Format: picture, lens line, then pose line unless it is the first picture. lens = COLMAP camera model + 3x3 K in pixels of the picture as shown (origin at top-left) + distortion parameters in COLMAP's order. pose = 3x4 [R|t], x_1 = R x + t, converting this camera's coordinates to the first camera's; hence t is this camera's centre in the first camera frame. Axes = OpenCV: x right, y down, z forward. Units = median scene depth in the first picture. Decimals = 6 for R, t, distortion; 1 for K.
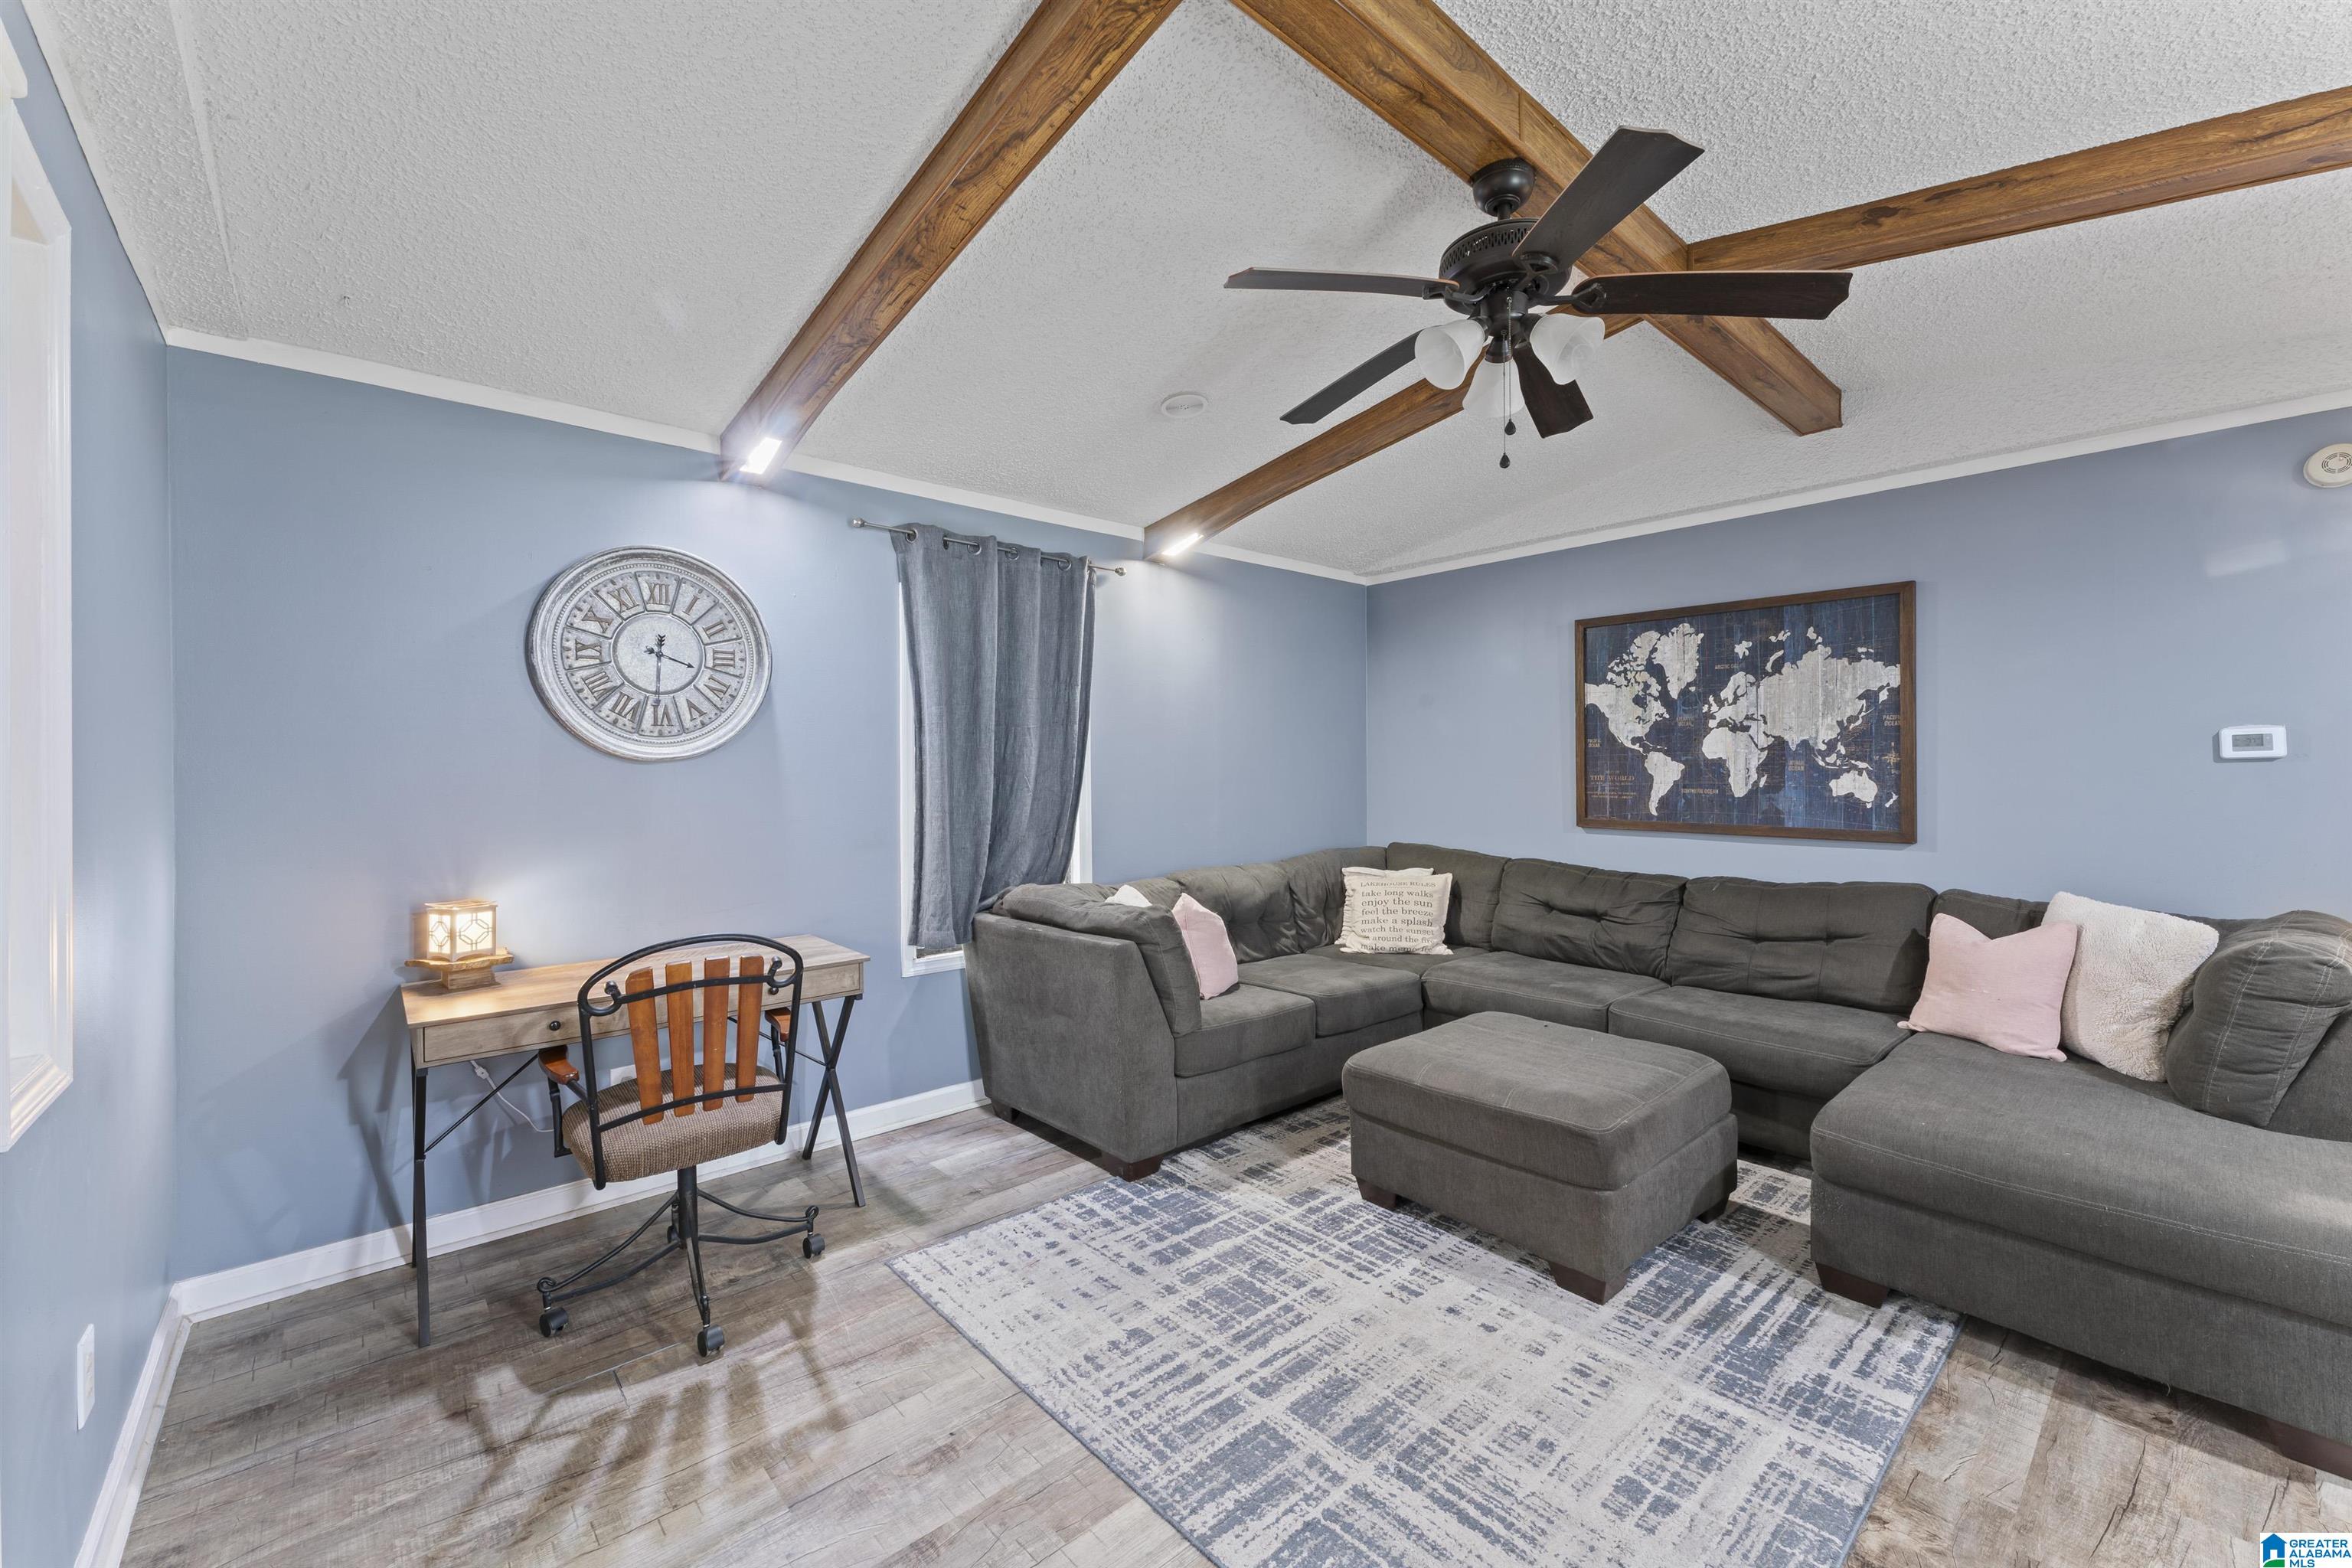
lens RADIAL K [[949.6, 0, 1182.5], [0, 949.6, 751.4], [0, 0, 1]] dist [0.002450, 0.000303]
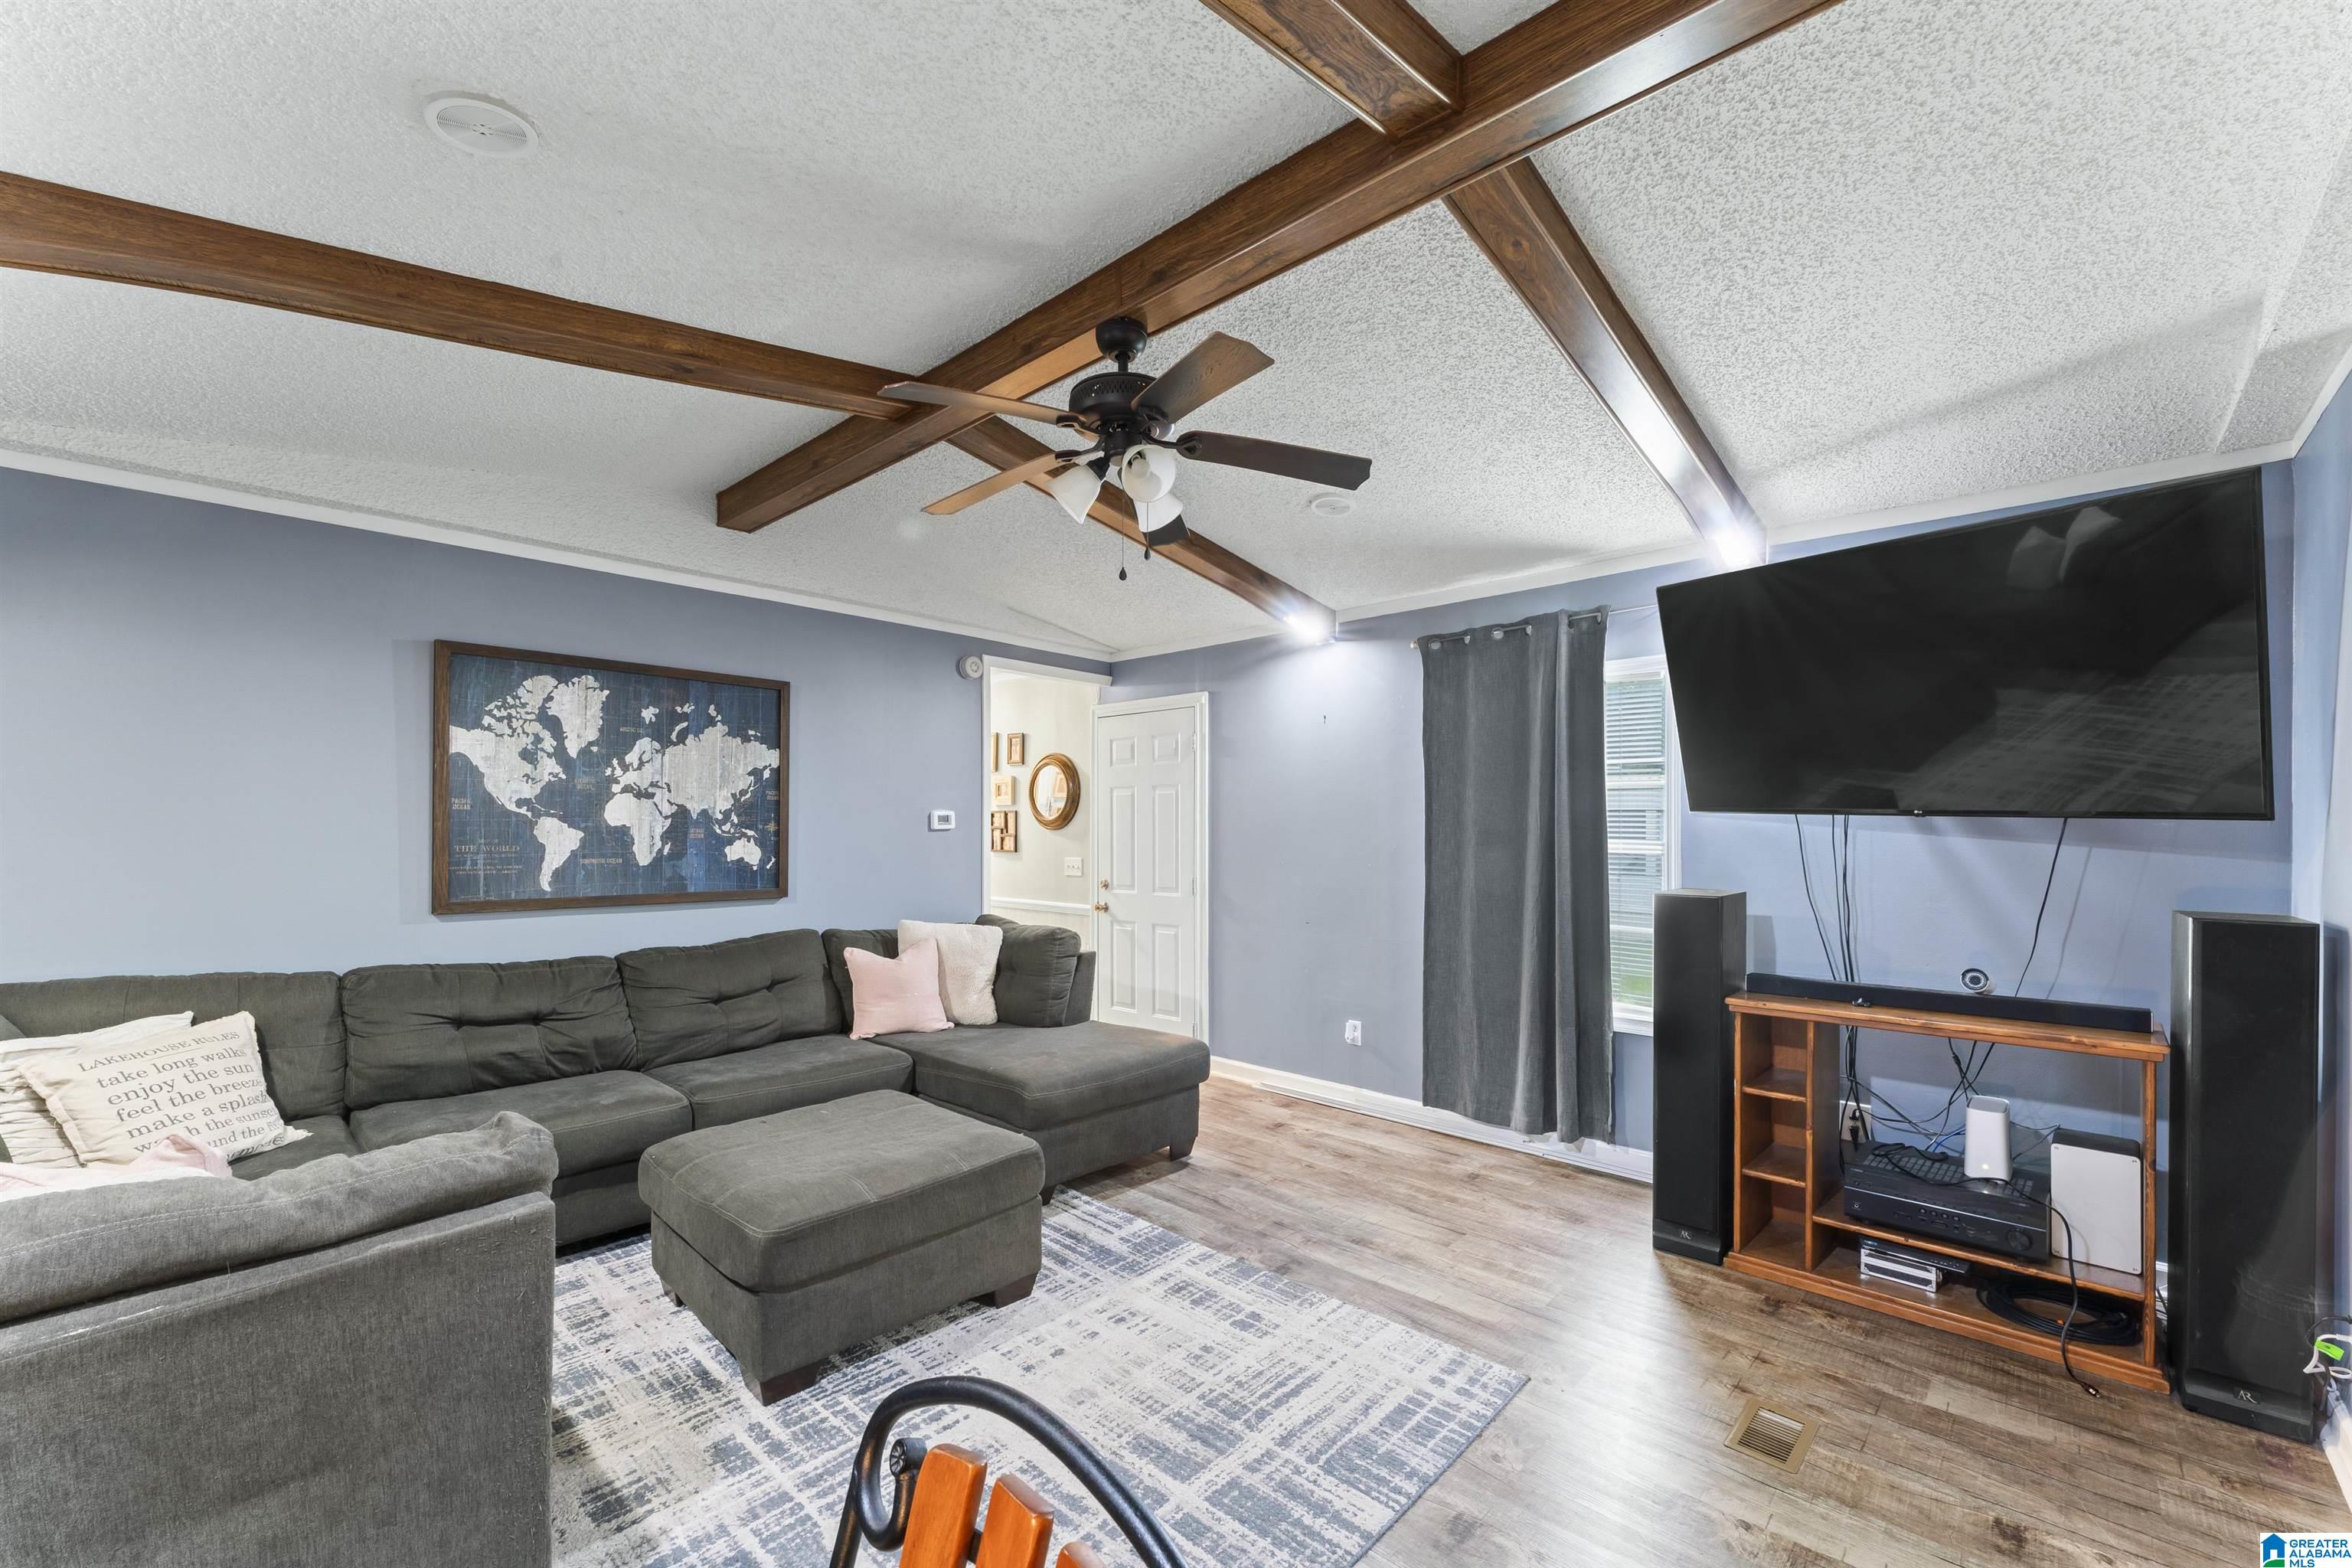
lens RADIAL K [[949.4, 0, 1180.9], [0, 949.4, 816.0], [0, 0, 1]] dist [-0.000650, 0.000020]
pose [[-0.093522, 0.020446, 0.995407, -0.473932], [-0.015040, 0.999646, -0.021946, 0.011237], [-0.995504, -0.017023, -0.093181, 0.592698]]
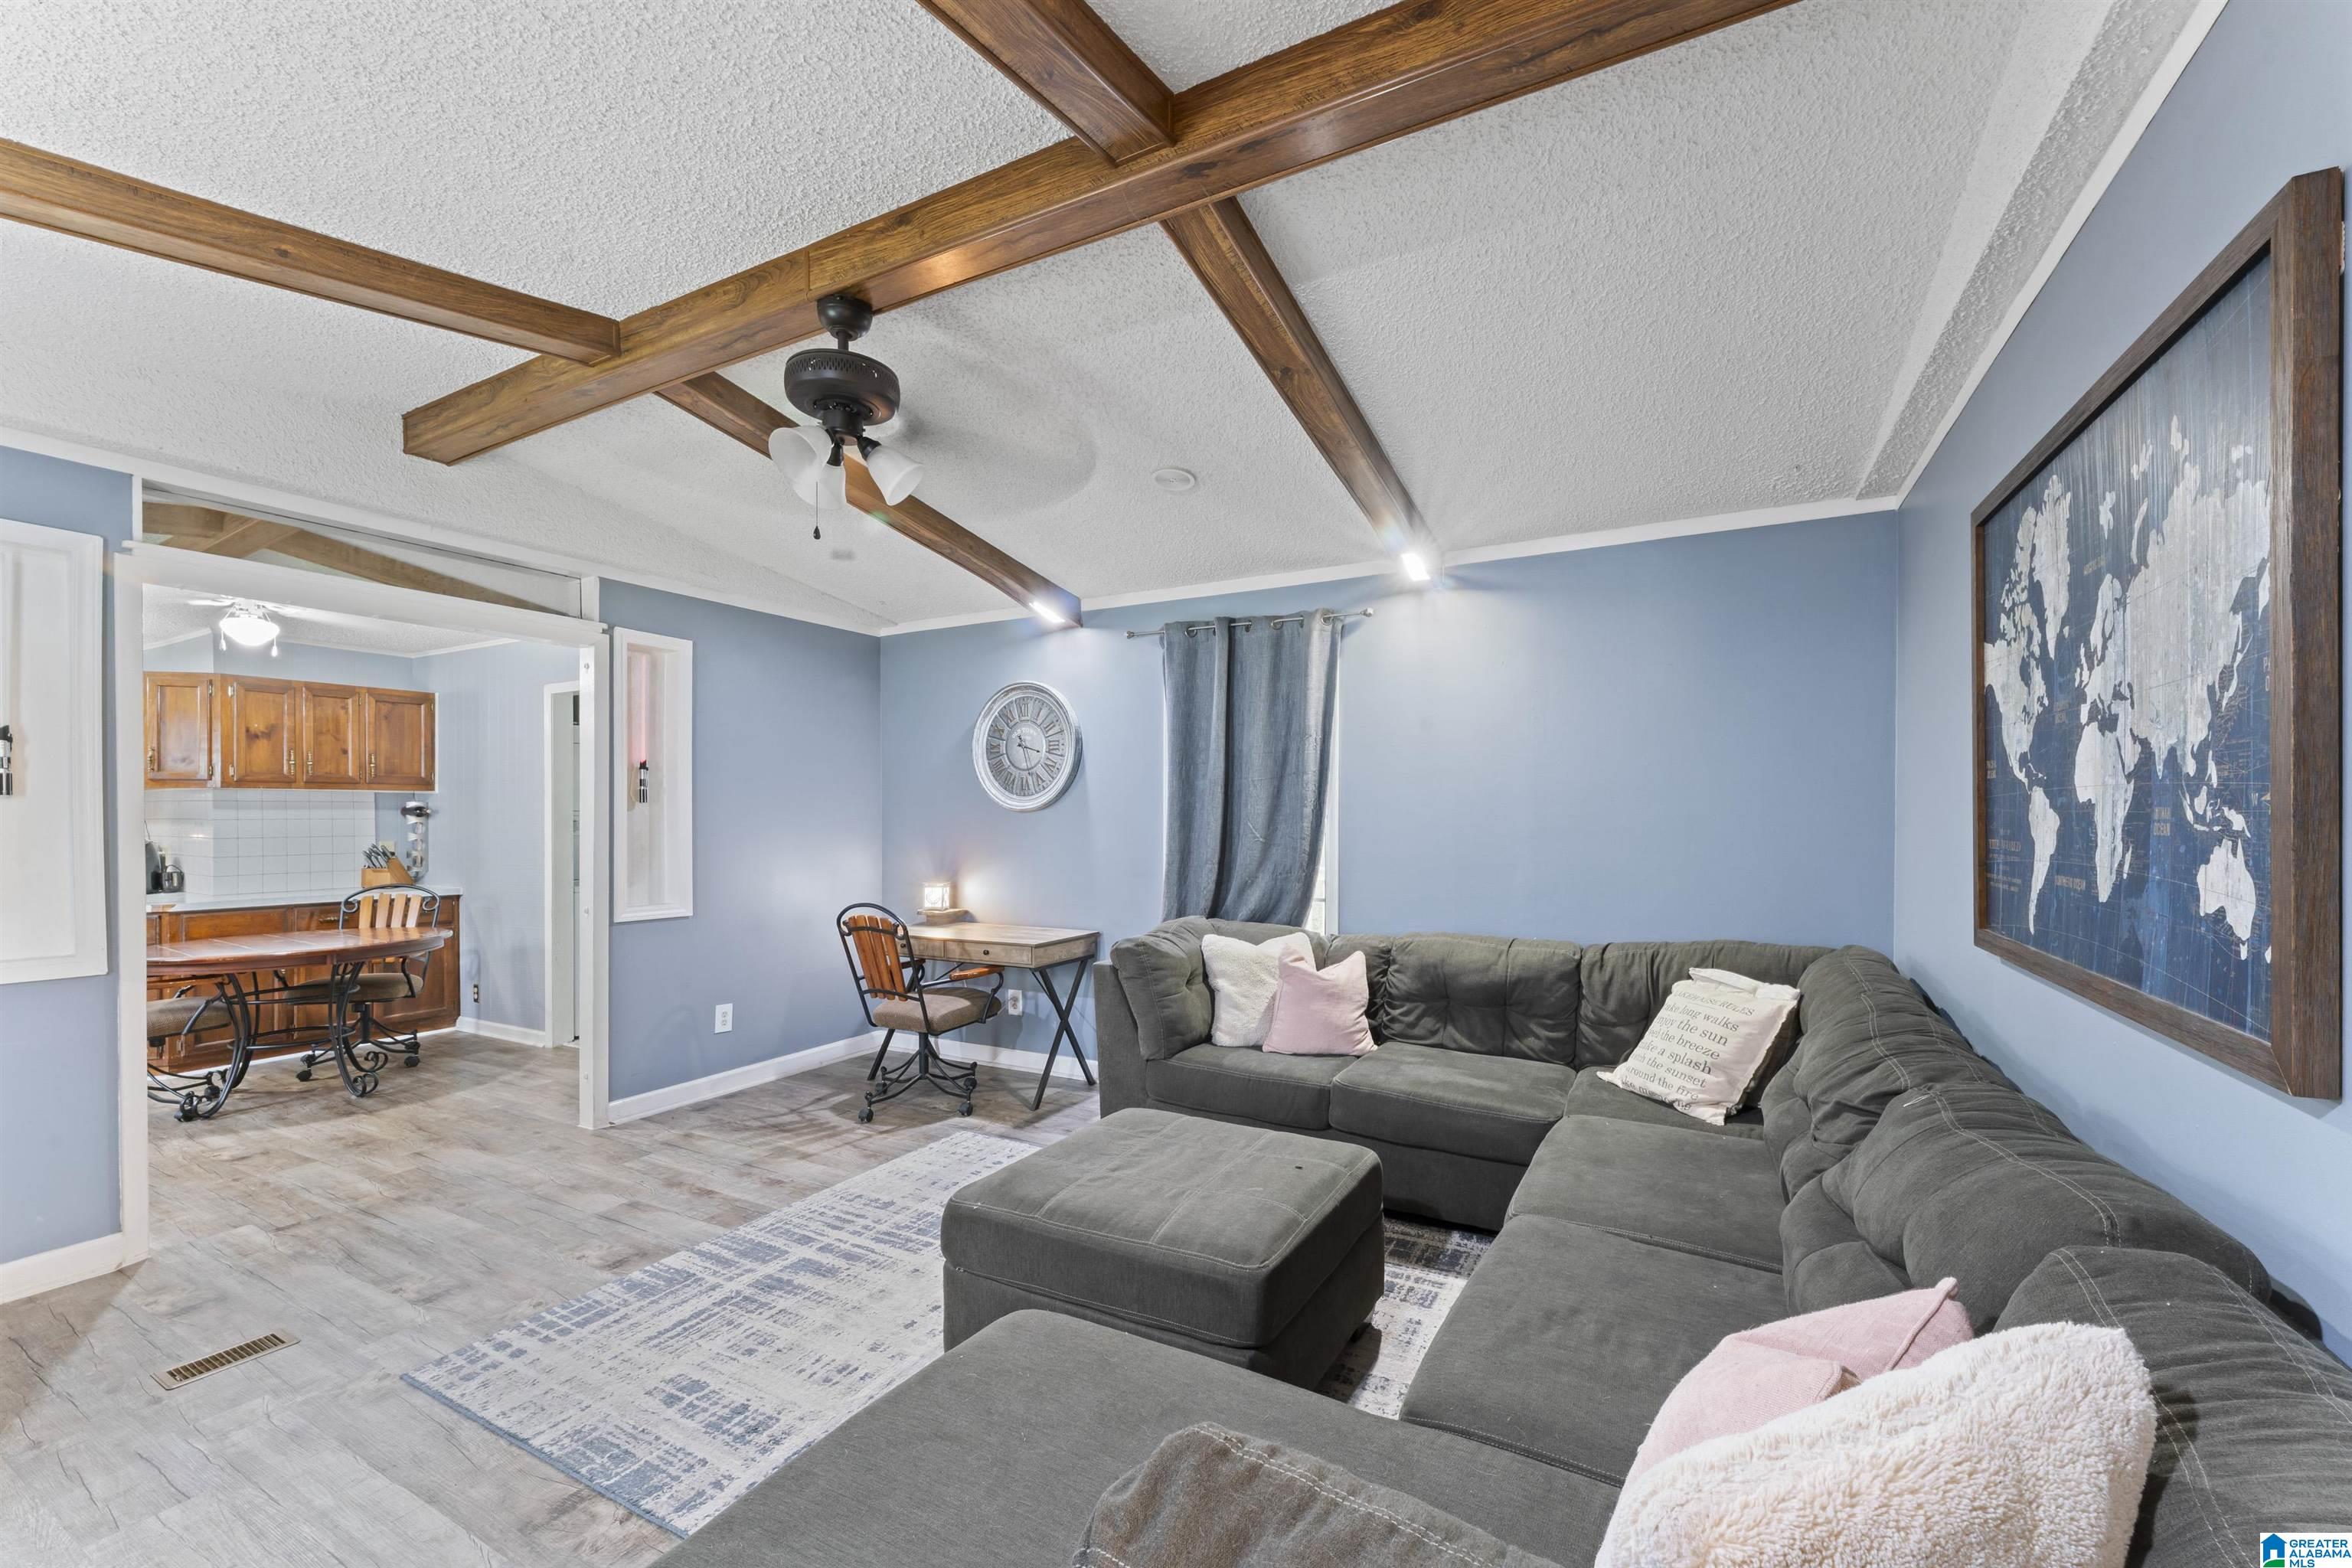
lens RADIAL K [[949.4, 0, 1180.9], [0, 949.4, 816.0], [0, 0, 1]] dist [-0.000650, 0.000020]
pose [[0.339267, 0.004530, -0.940679, 0.894139], [0.012660, 0.999876, 0.009381, 0.005263], [0.940605, -0.015092, 0.339168, 0.568407]]
